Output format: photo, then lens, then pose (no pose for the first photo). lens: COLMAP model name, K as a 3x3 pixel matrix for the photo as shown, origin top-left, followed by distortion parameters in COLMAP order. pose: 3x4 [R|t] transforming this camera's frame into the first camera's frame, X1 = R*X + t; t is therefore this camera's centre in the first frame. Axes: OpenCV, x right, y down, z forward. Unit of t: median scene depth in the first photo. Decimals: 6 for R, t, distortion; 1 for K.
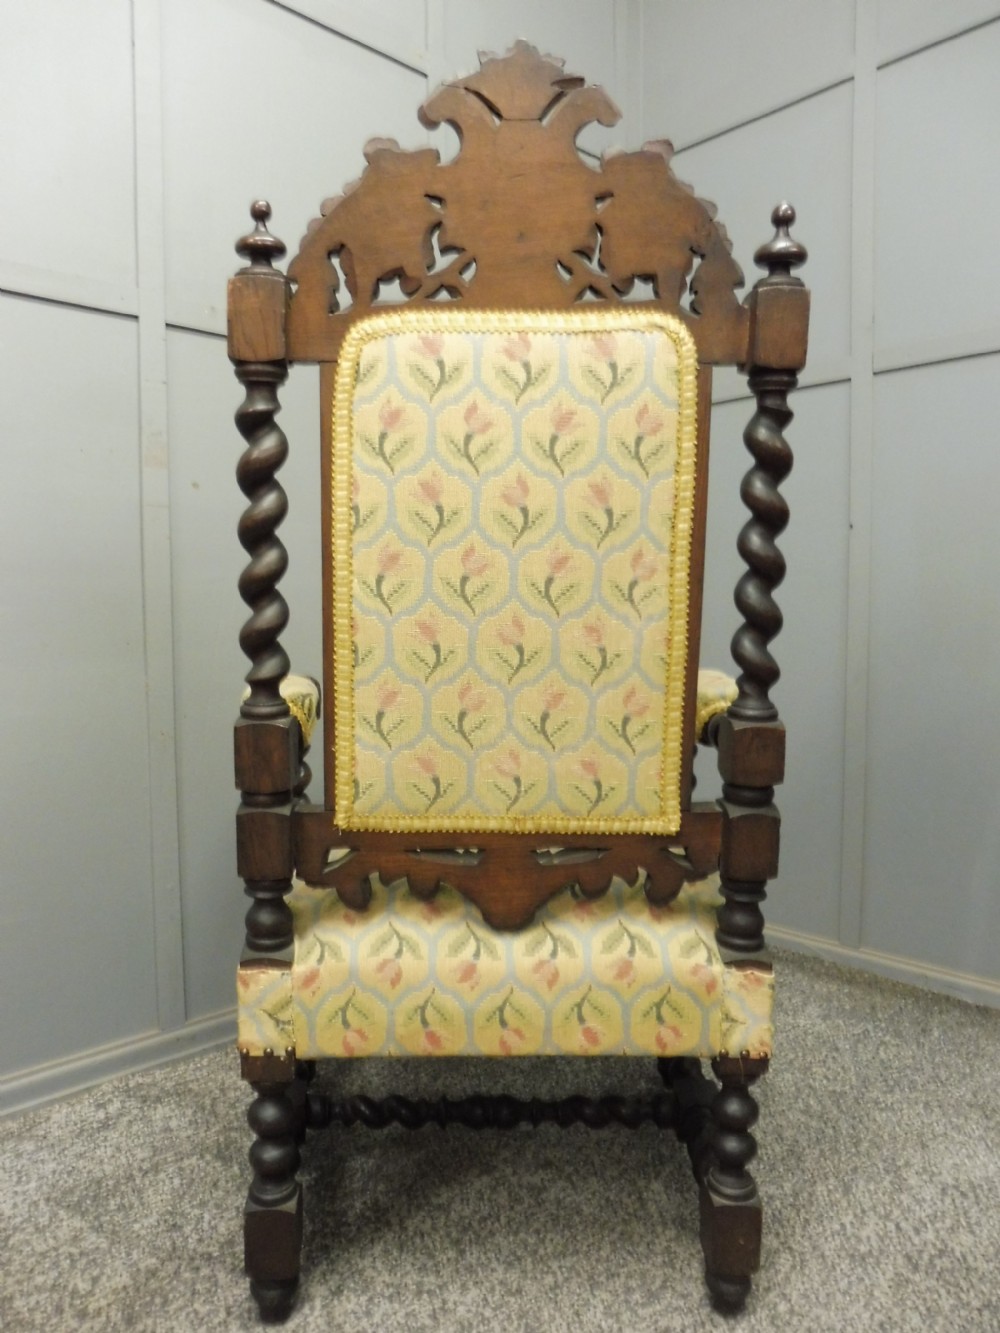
lens RADIAL K [[971.7, 0, 491.4], [0, 971.7, 669.4], [0, 0, 1]] dist [-0.081038, 0.057240]
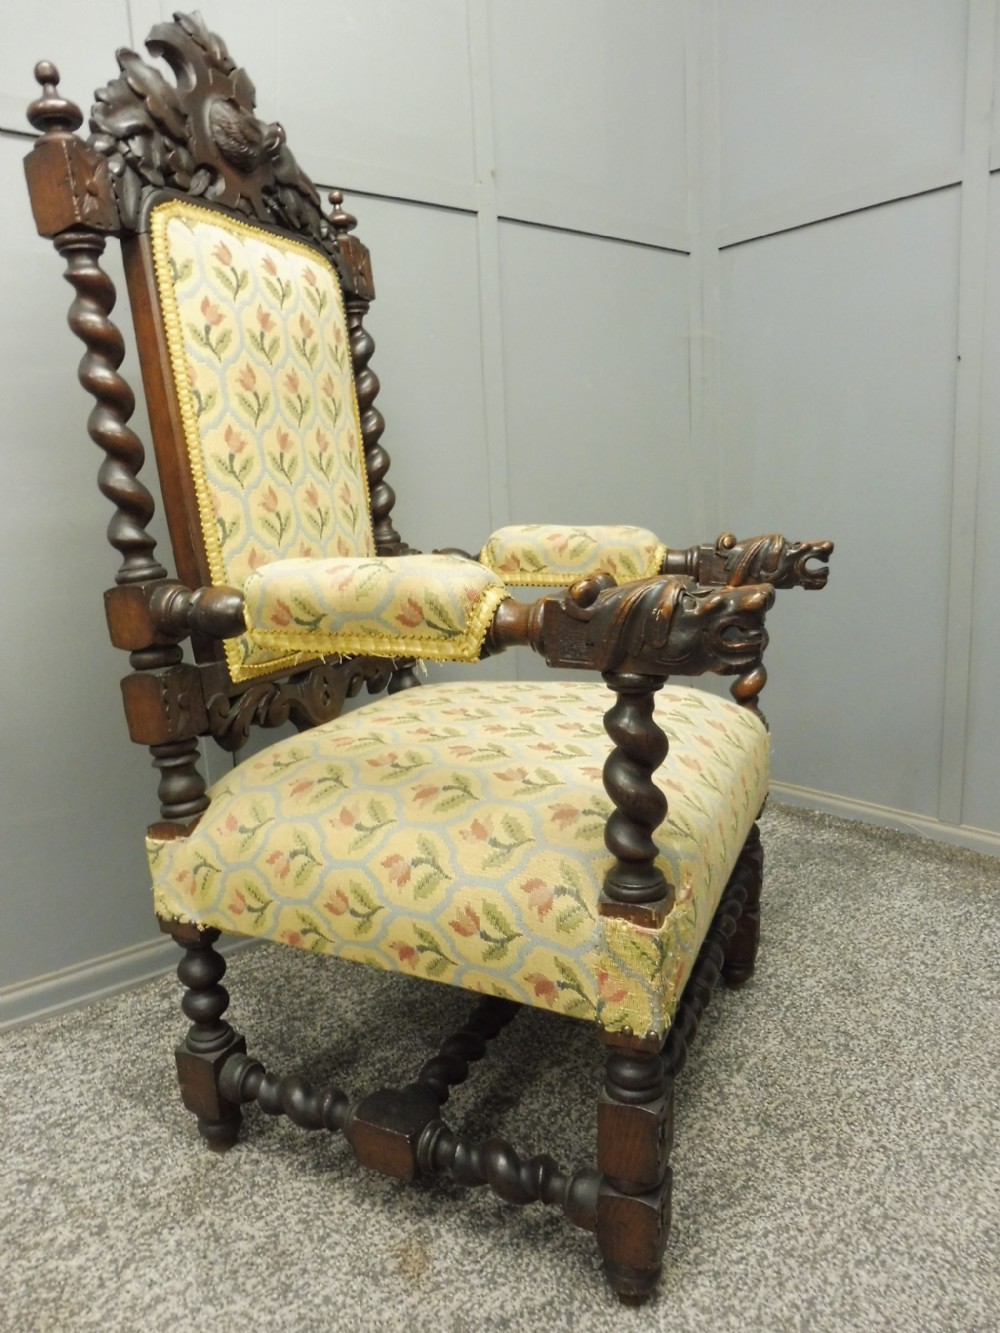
lens RADIAL K [[971.7, 0, 491.7], [0, 971.7, 676.4], [0, 0, 1]] dist [-0.081038, 0.057240]
pose [[0.995882, -0.027111, -0.086506, 0.023878], [0.037954, 0.991270, 0.126270, 0.021930], [0.082327, -0.129033, 0.988217, 0.102328]]
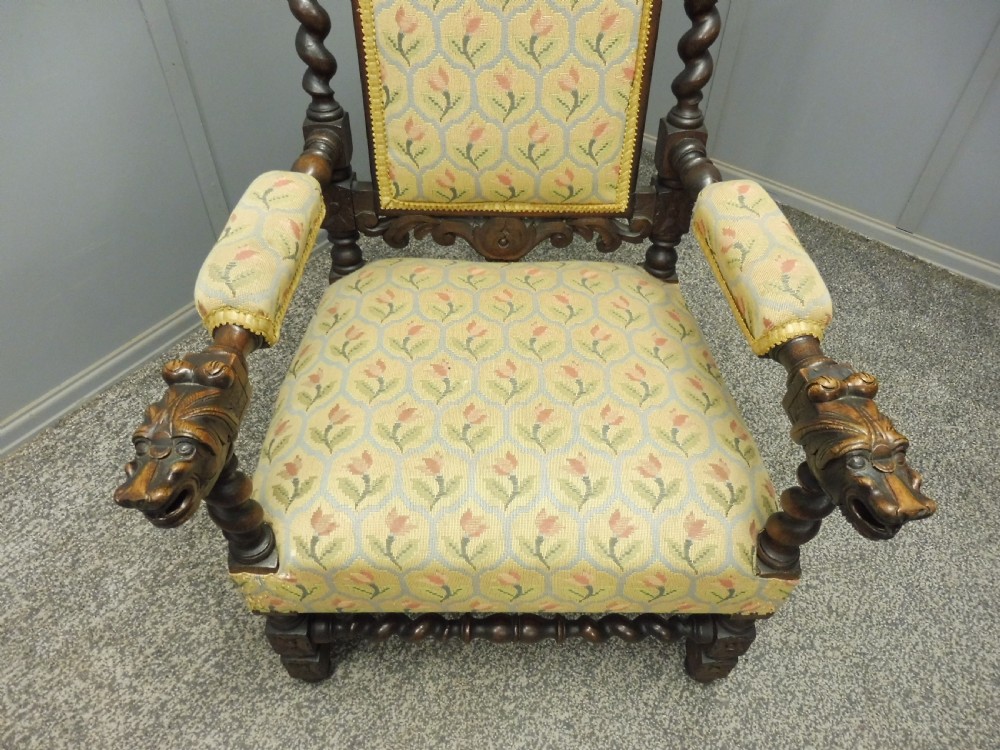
lens RADIAL K [[728.9, 0, 500.9], [0, 728.9, 381.0], [0, 0, 1]] dist [-0.081038, 0.057240]
pose [[0.986985, -0.100940, 0.125190, -0.132247], [-0.012918, 0.726193, 0.687369, -0.304455], [-0.160296, -0.680040, 0.715438, 0.111595]]
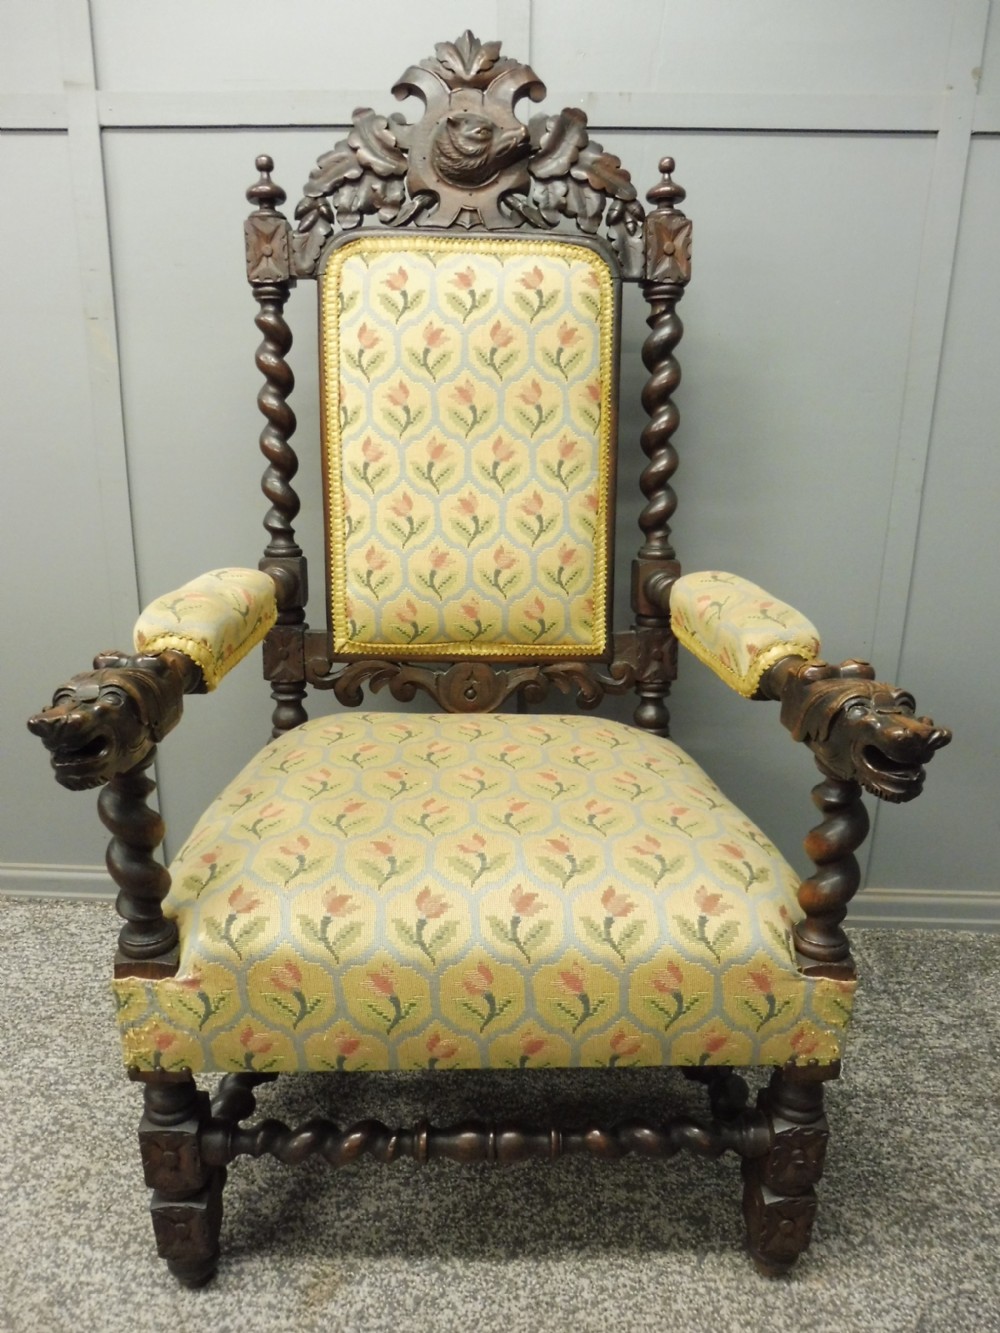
lens RADIAL K [[971.7, 0, 498.0], [0, 971.7, 662.1], [0, 0, 1]] dist [-0.081038, 0.057240]
pose [[0.982693, -0.036783, 0.181553, -0.160752], [-0.005037, 0.974419, 0.224682, -0.090822], [-0.185173, -0.221708, 0.957370, -0.137045]]
